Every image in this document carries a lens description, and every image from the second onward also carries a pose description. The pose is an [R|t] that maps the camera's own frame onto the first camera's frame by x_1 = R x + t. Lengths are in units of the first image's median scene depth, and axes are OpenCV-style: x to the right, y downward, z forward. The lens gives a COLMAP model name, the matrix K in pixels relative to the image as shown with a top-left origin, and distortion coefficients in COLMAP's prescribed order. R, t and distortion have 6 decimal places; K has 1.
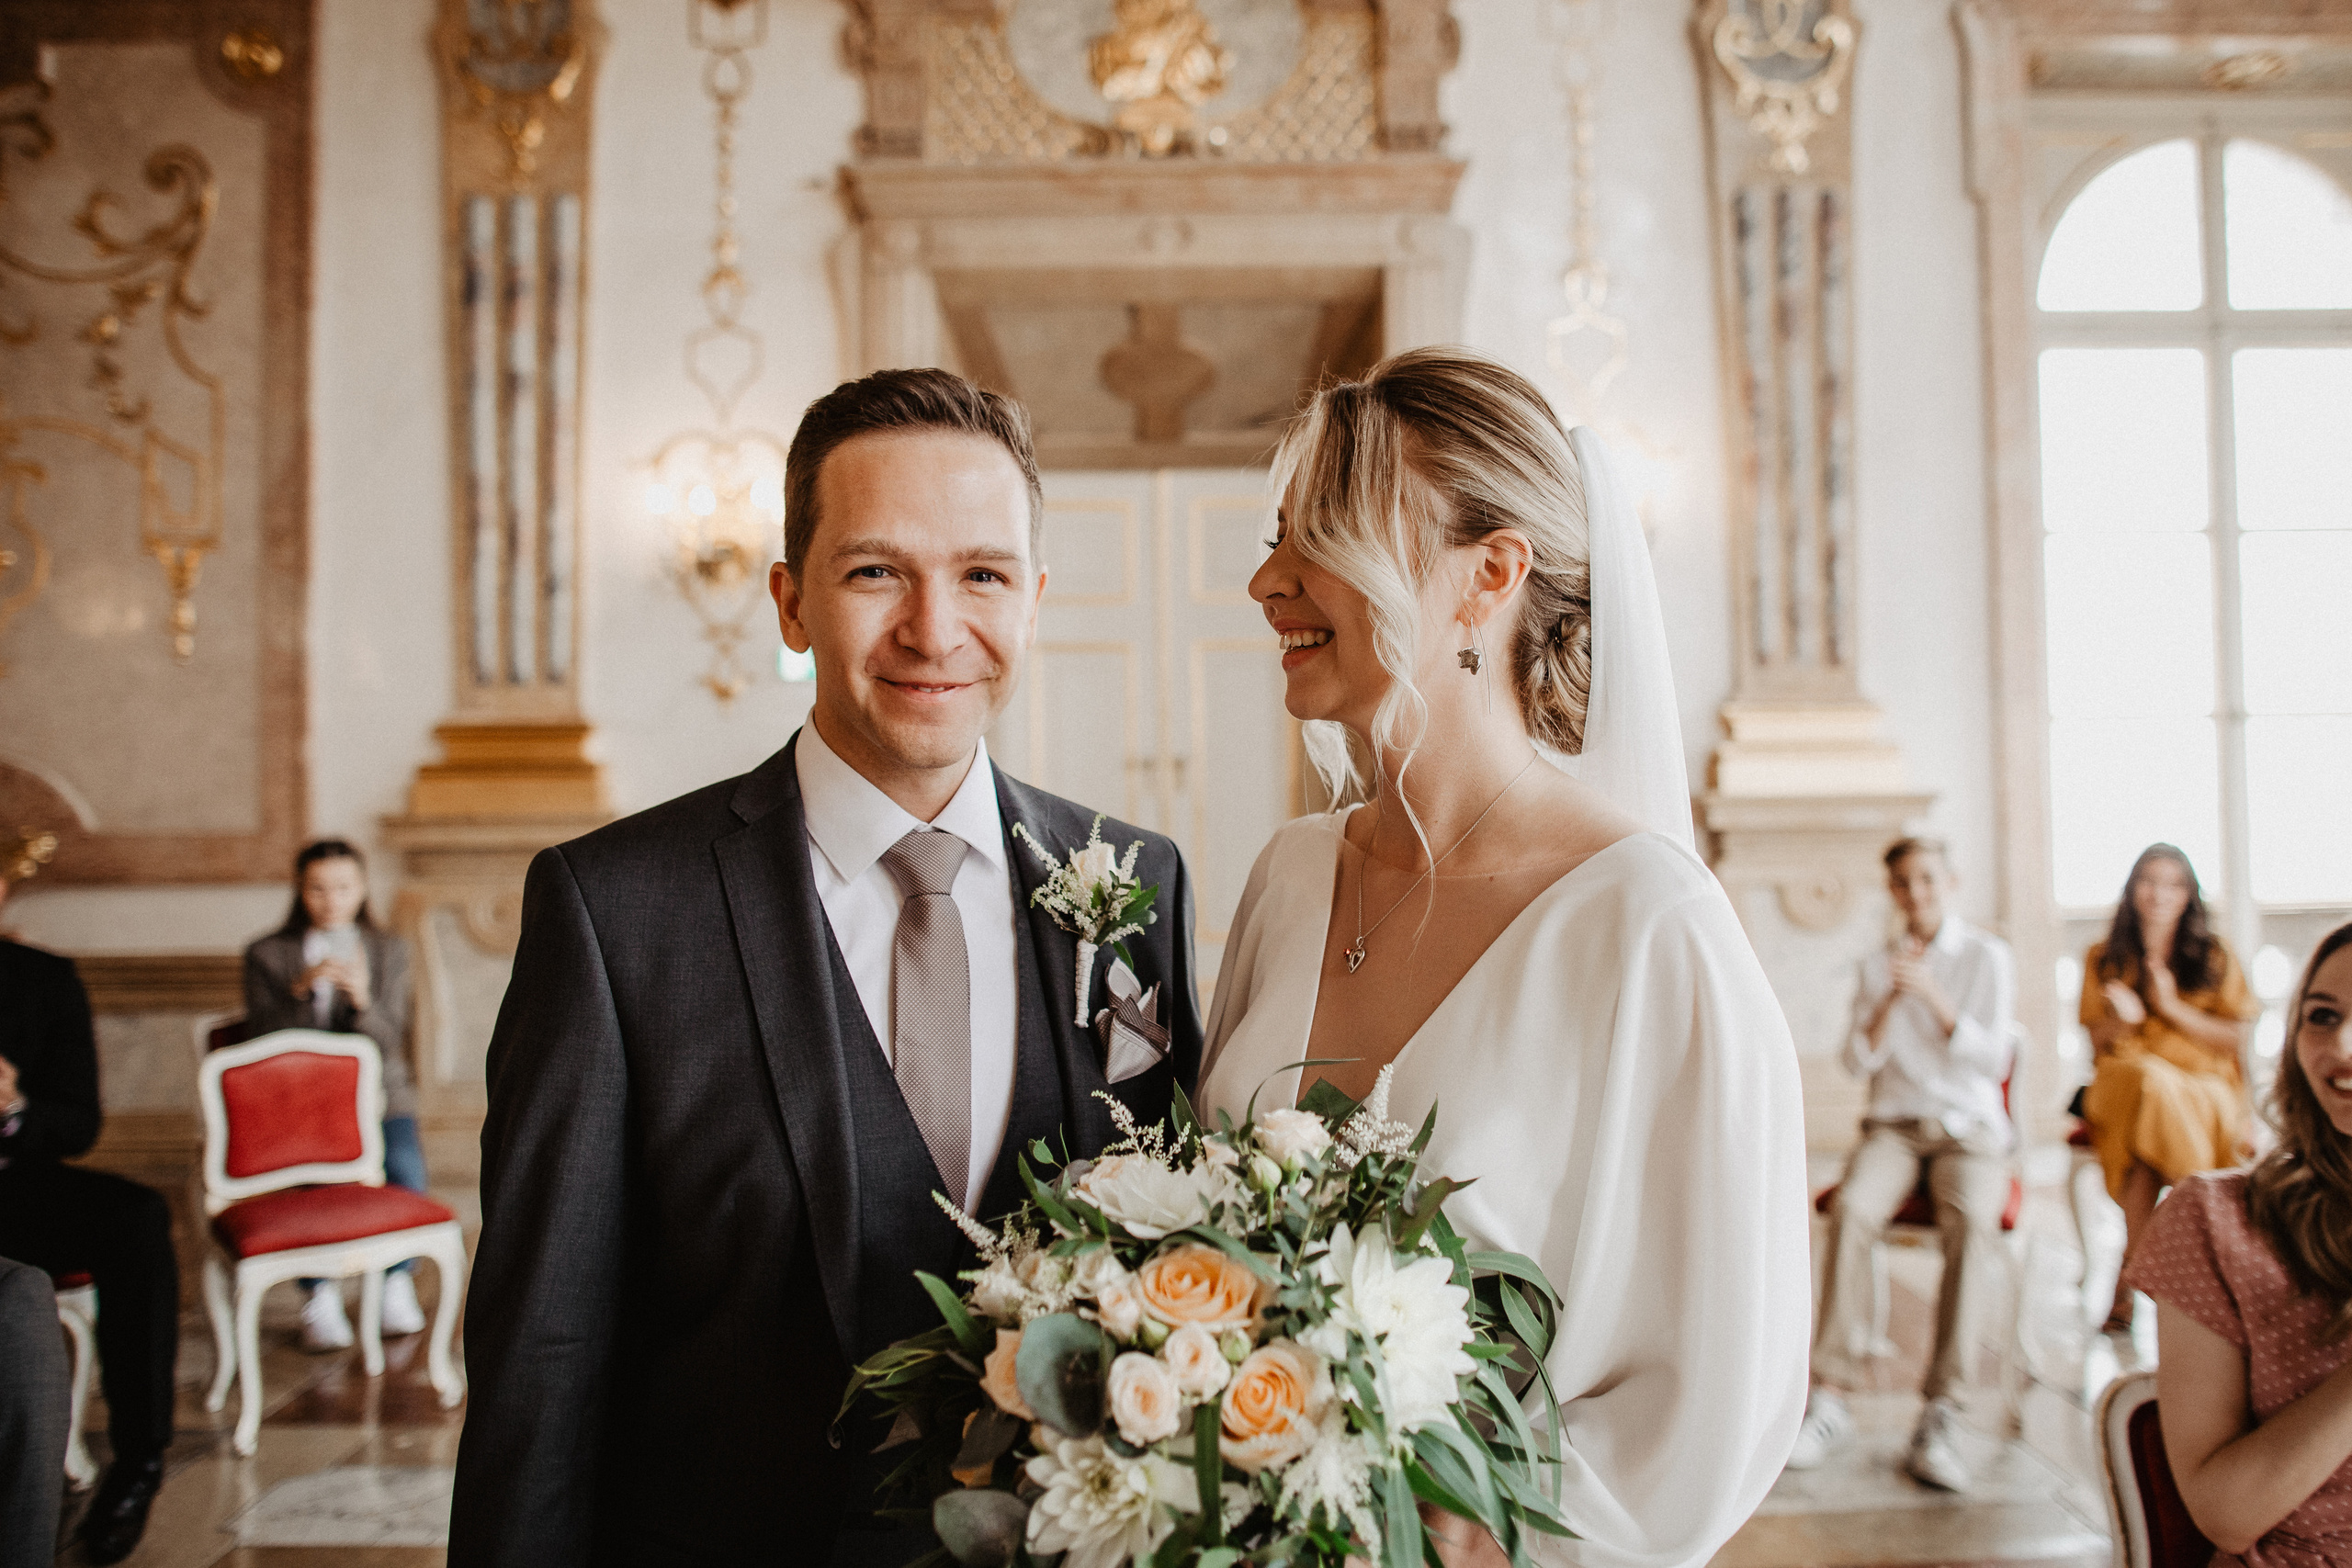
lens RADIAL K [[1785.5, 0, 1214.6], [0, 1785.5, 744.3], [0, 0, 1]] dist [-0.045459, 0.032800]
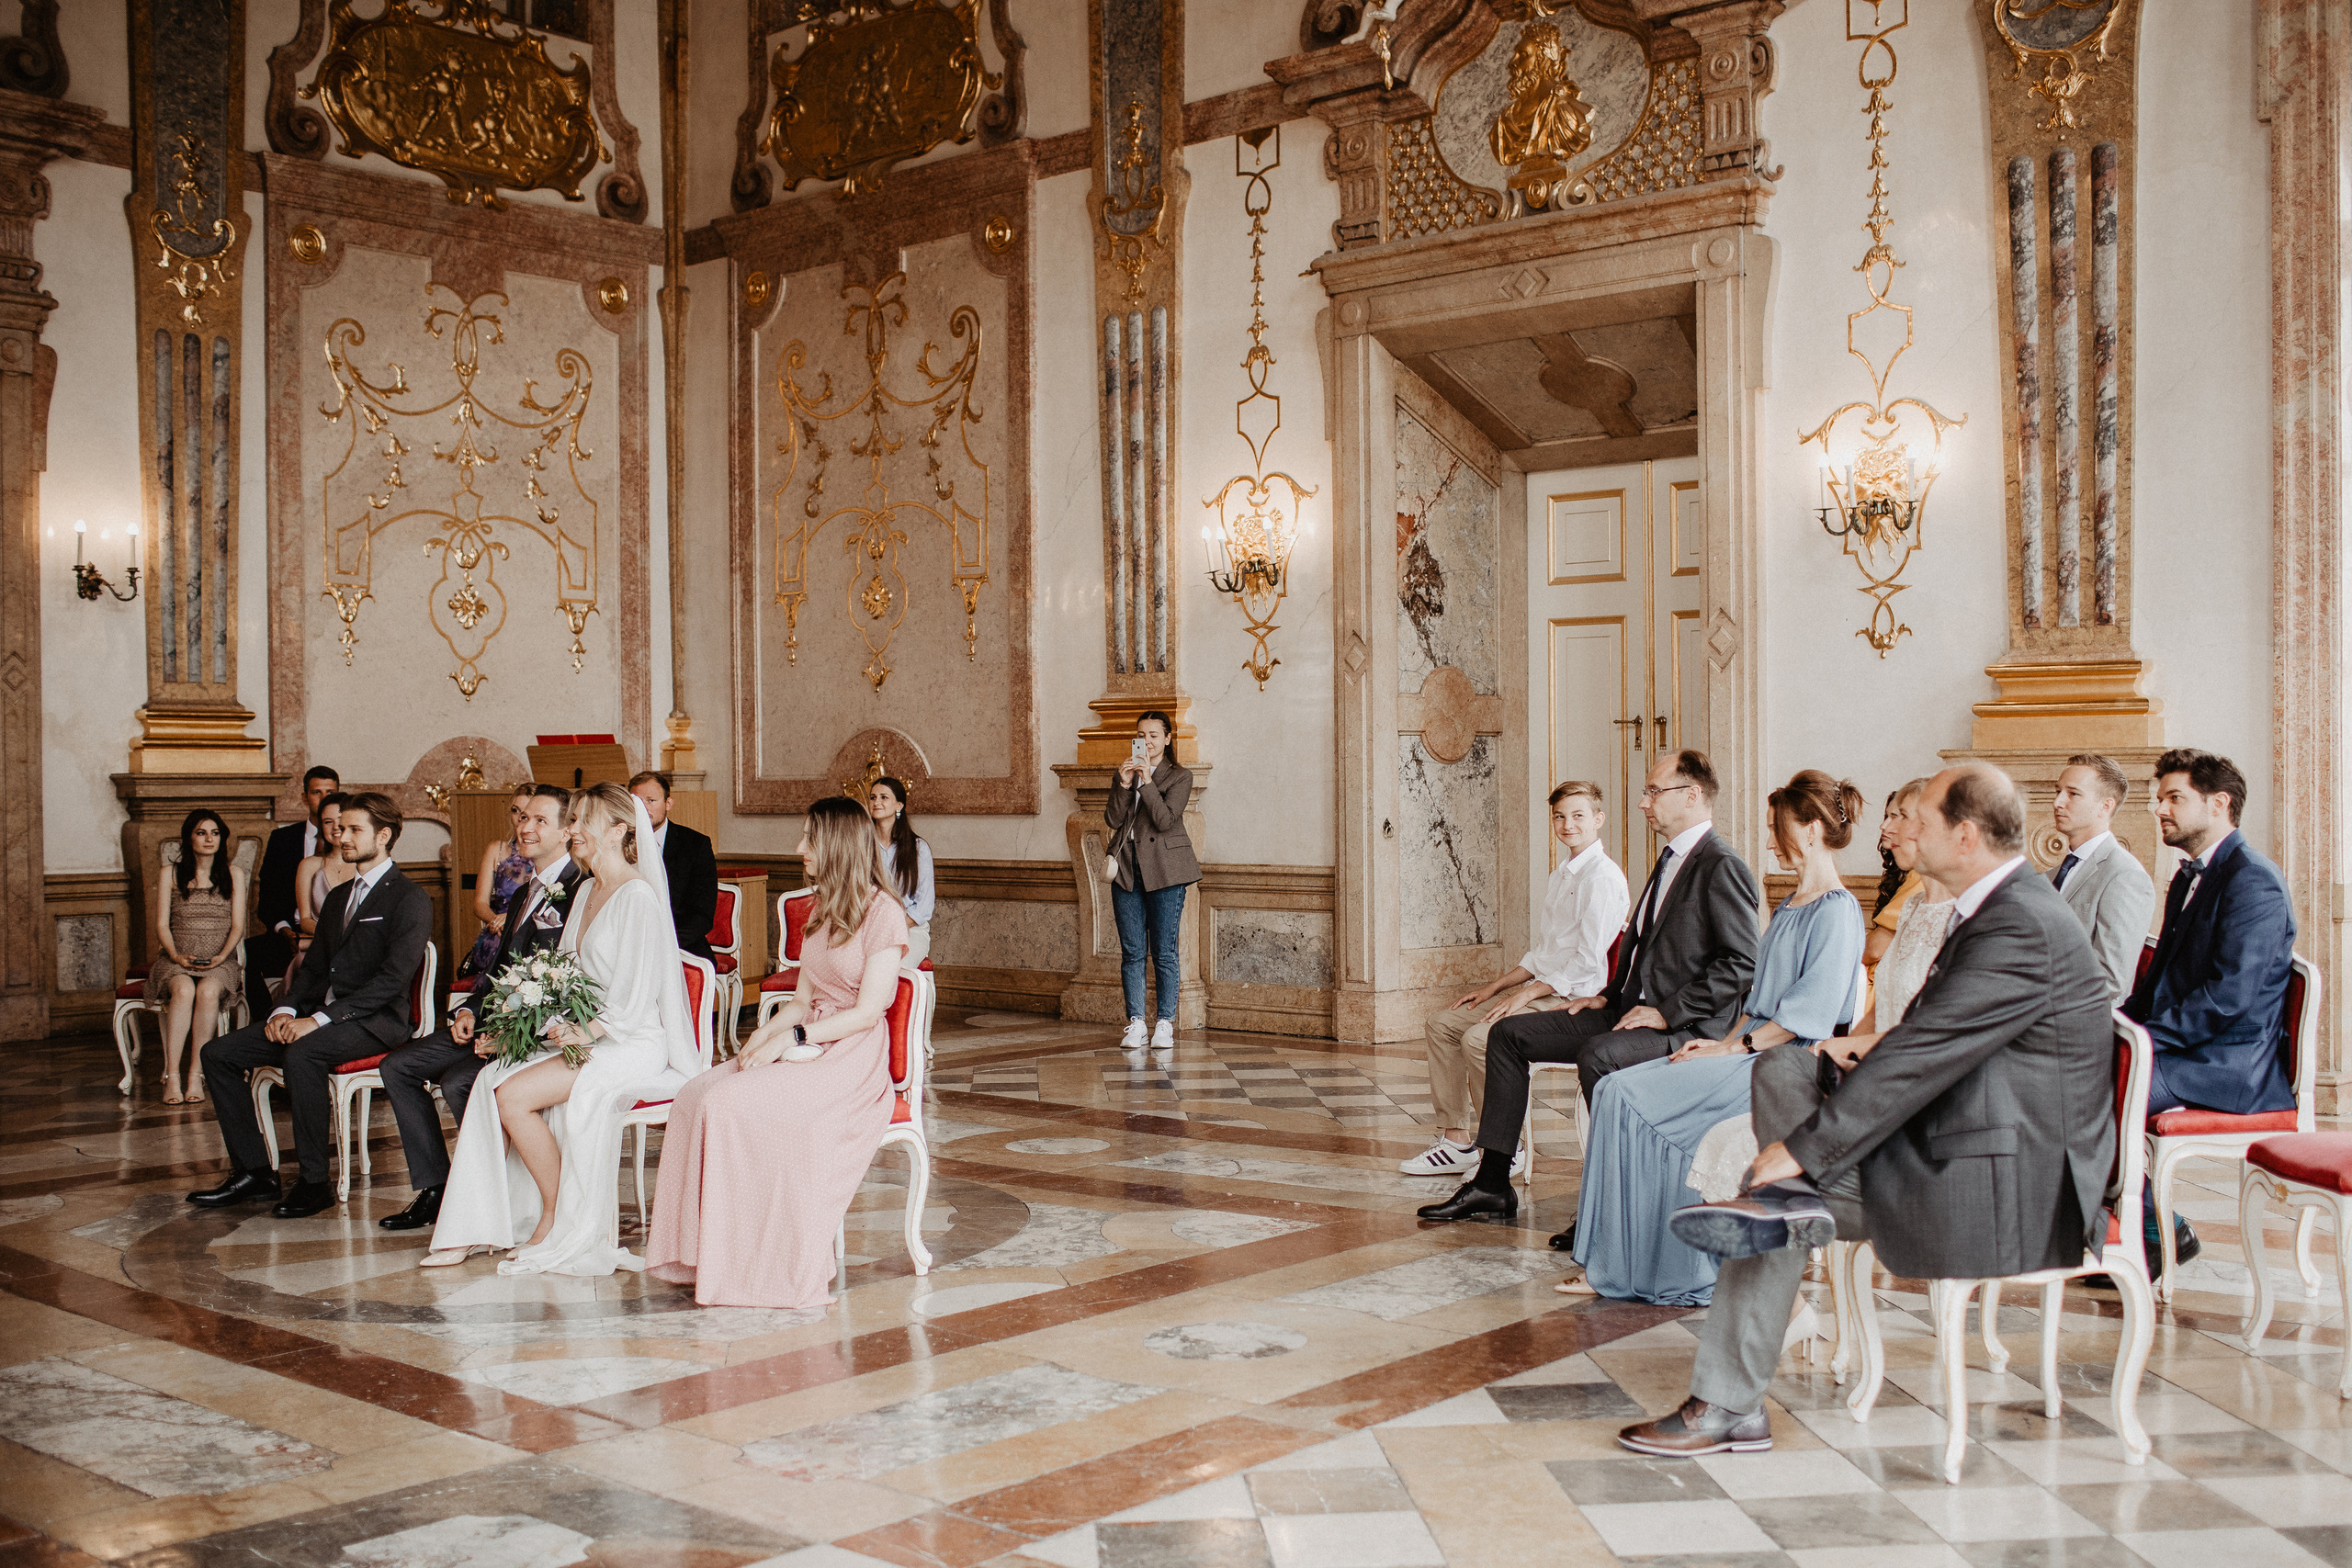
lens RADIAL K [[2500.6, 0, 1163.6], [0, 2500.6, 803.4], [0, 0, 1]] dist [-0.056562, 0.000000]
pose [[0.728403, 0.013018, -0.685025, 0.935828], [0.023094, 0.998785, 0.043537, -0.015425], [0.684759, -0.047532, 0.727217, -0.396445]]
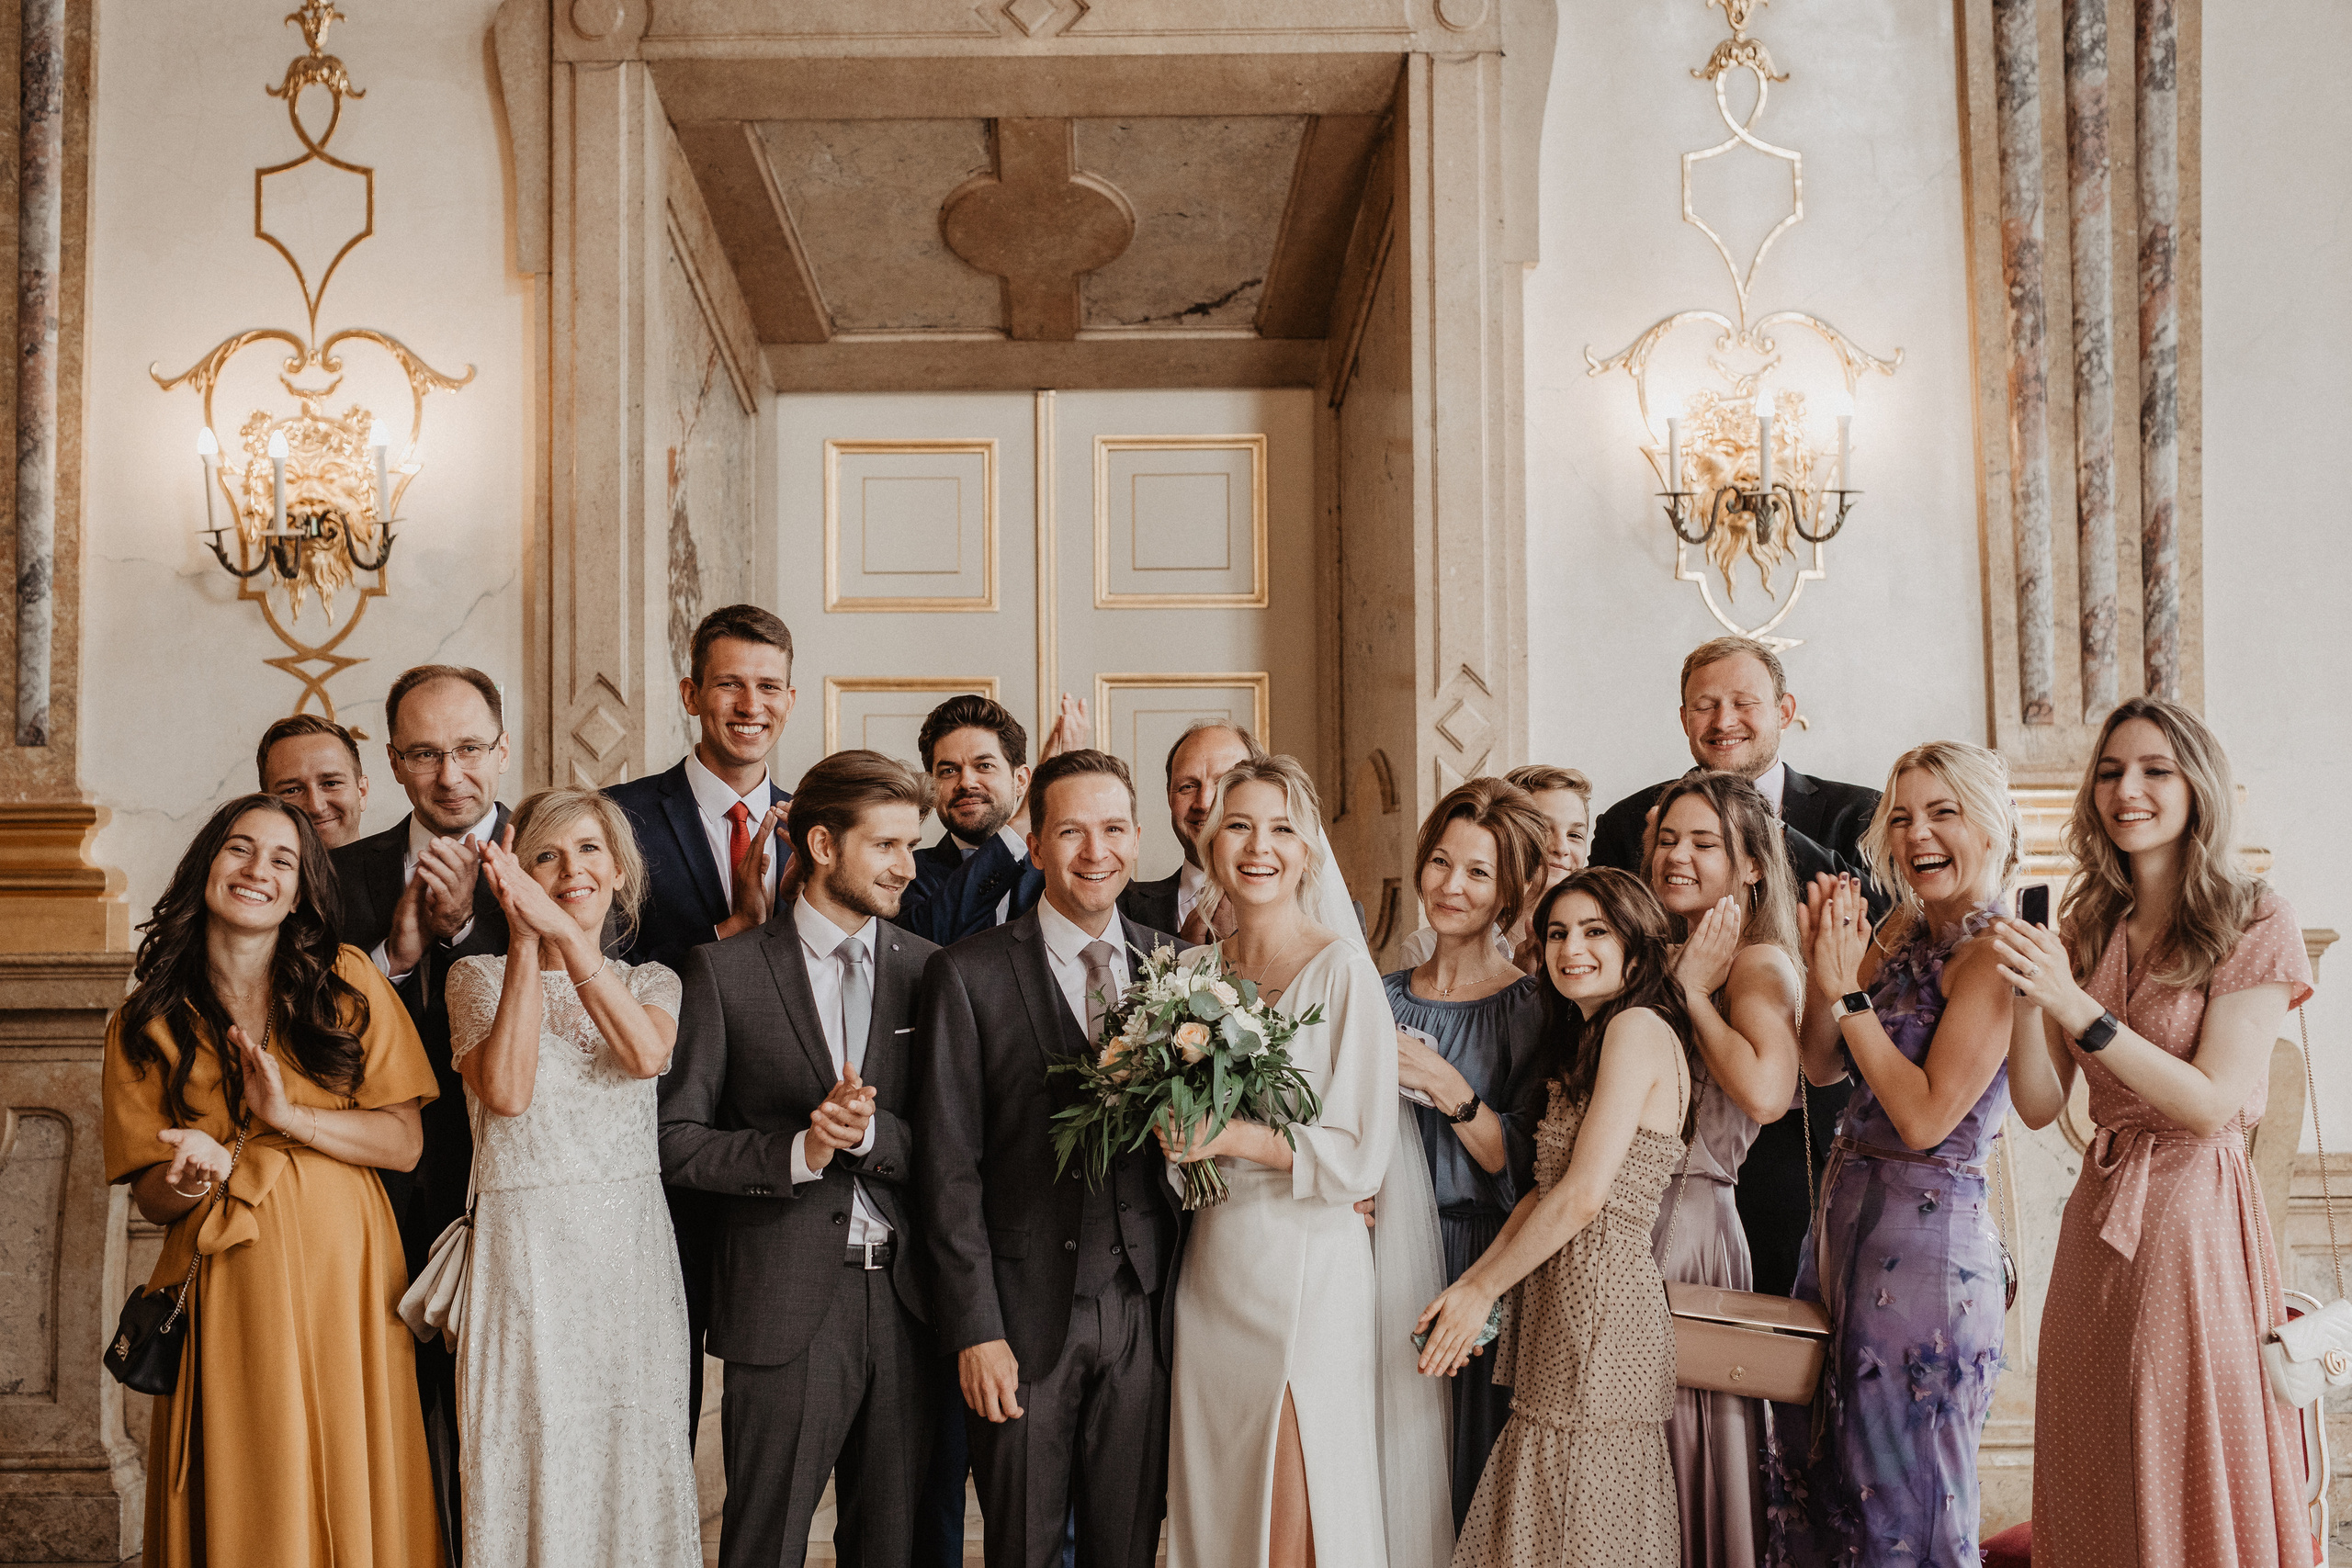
lens RADIAL K [[3370.5, 0, 1192.1], [0, 3370.5, 793.1], [0, 0, 1]] dist [0.006316, 0.000000]
pose [[0.999851, 0.003361, -0.016912, 0.043368], [-0.003631, 0.999865, -0.016002, -0.000021], [0.016856, 0.016061, 0.999729, -0.142422]]
